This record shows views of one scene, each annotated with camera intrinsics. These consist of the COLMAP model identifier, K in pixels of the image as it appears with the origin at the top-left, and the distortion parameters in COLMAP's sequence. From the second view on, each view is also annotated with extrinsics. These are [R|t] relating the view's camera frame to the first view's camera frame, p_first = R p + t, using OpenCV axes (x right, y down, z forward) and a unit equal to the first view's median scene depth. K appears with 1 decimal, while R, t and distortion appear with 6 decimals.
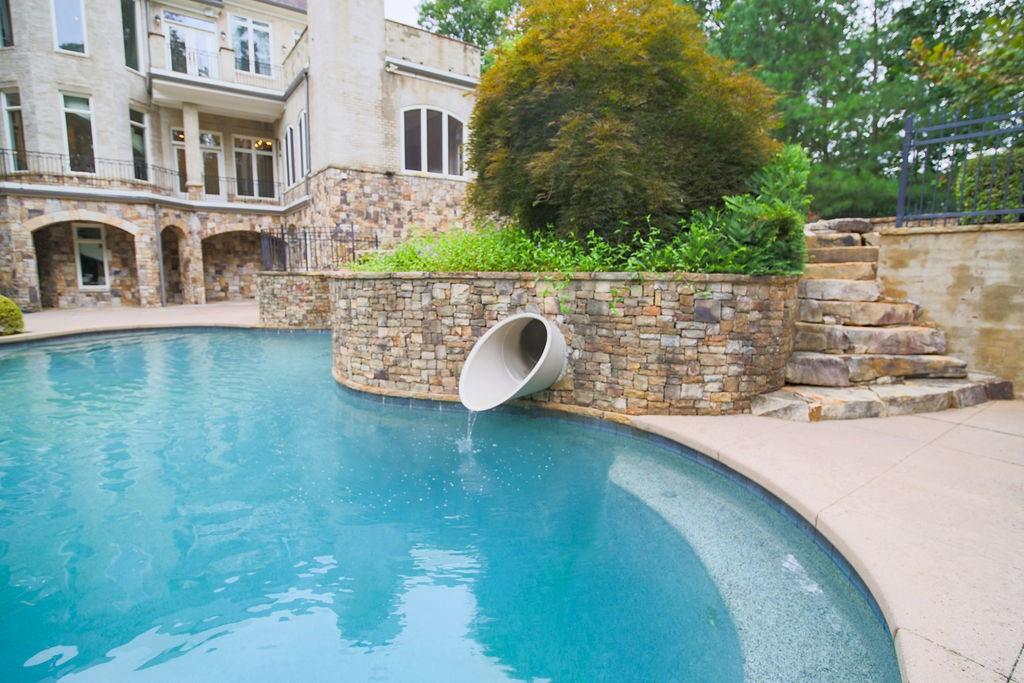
lens RADIAL K [[501.3, 0, 513.2], [0, 501.3, 344.4], [0, 0, 1]] dist [-0.037024, 0.008115]
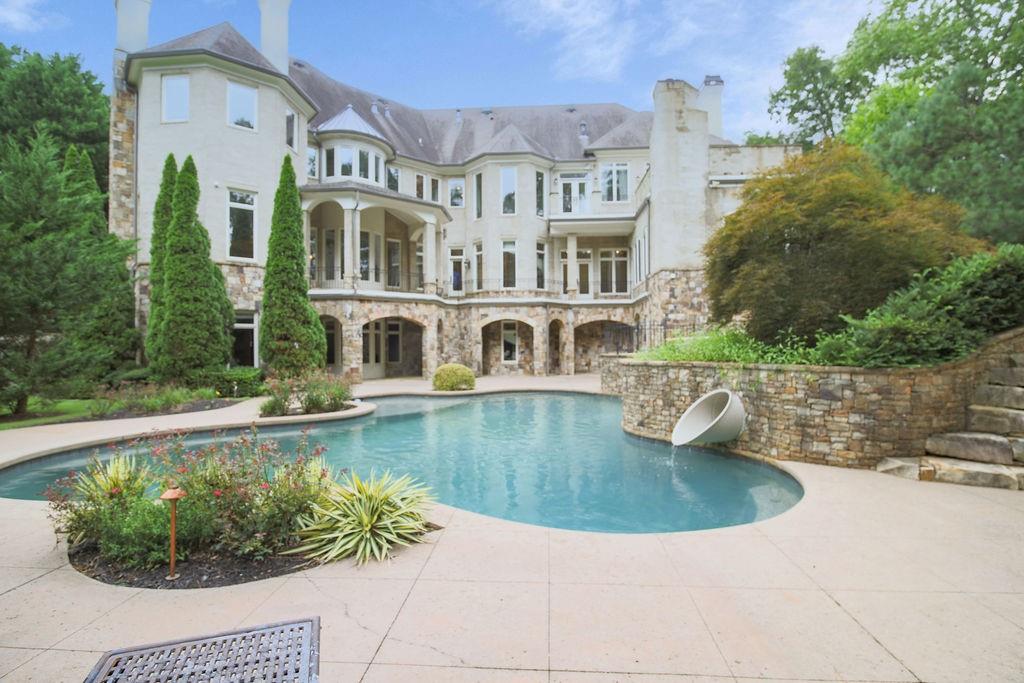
lens RADIAL K [[501.3, 0, 513.2], [0, 501.3, 344.4], [0, 0, 1]] dist [-0.037024, 0.008115]
pose [[0.765612, -0.014406, -0.643141, 0.159239], [-0.079493, 0.989968, -0.116805, 0.009739], [0.638372, 0.140553, 0.756786, -0.183105]]
